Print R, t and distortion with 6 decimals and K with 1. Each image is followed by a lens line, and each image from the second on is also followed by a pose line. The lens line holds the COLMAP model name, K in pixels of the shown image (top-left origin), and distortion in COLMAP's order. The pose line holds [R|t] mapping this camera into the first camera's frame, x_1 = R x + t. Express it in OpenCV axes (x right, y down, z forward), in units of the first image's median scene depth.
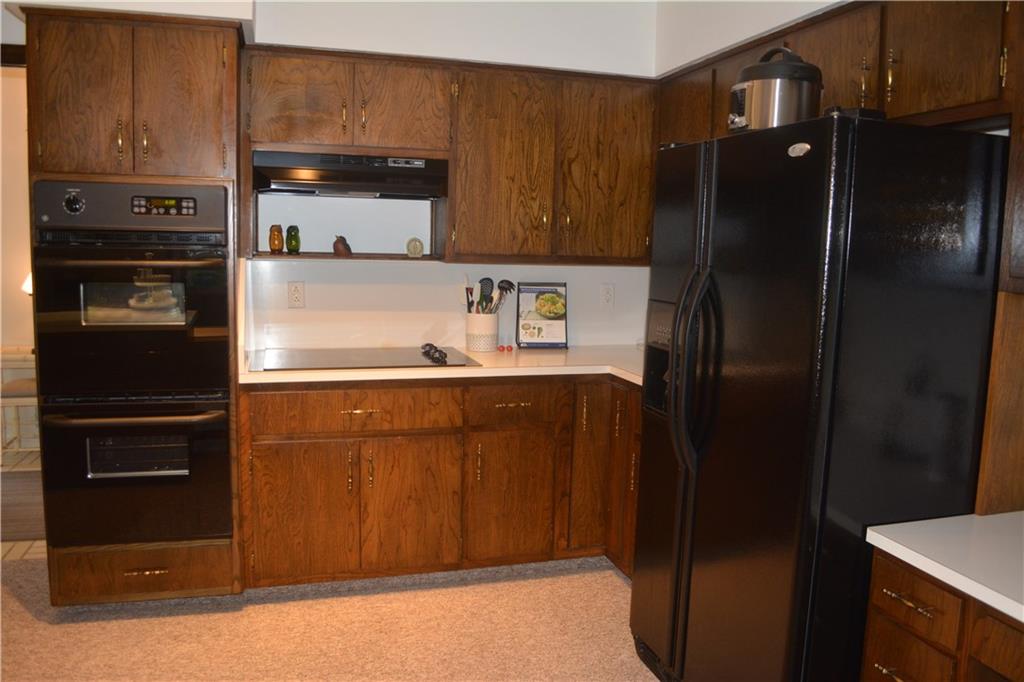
lens RADIAL K [[818.6, 0, 512.0], [0, 818.6, 341.0], [0, 0, 1]] dist [-0.069569, -0.002246]
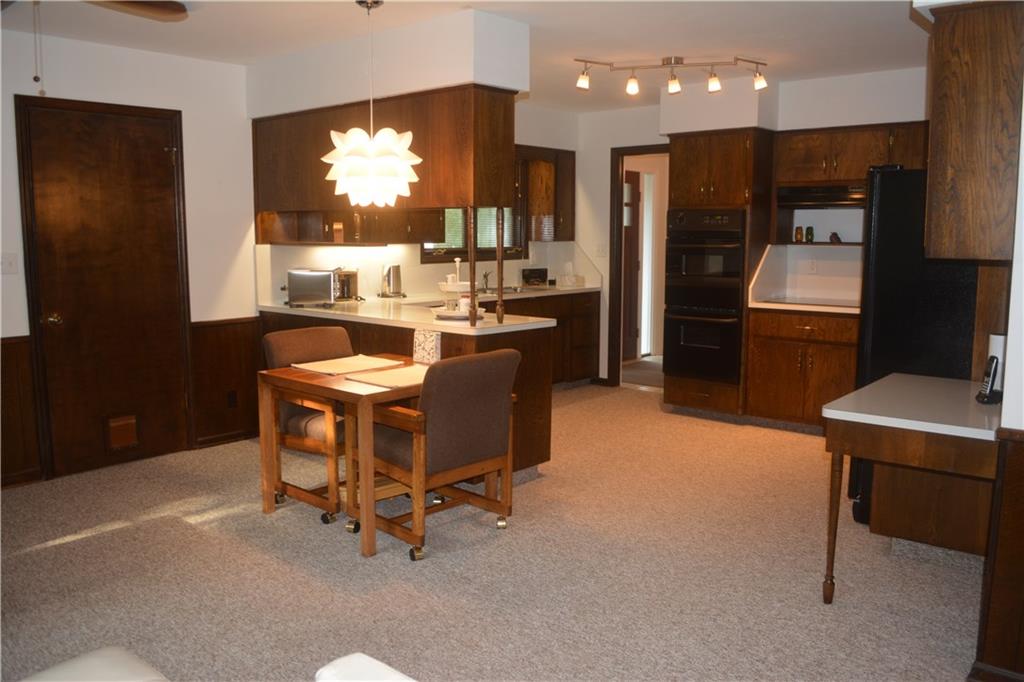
lens RADIAL K [[818.6, 0, 512.0], [0, 818.6, 341.0], [0, 0, 1]] dist [-0.069569, -0.002246]
pose [[0.533060, 0.084108, -0.841886, 0.974798], [-0.086522, 0.995249, 0.044647, 0.089997], [0.841642, 0.049042, 0.537805, -0.518649]]
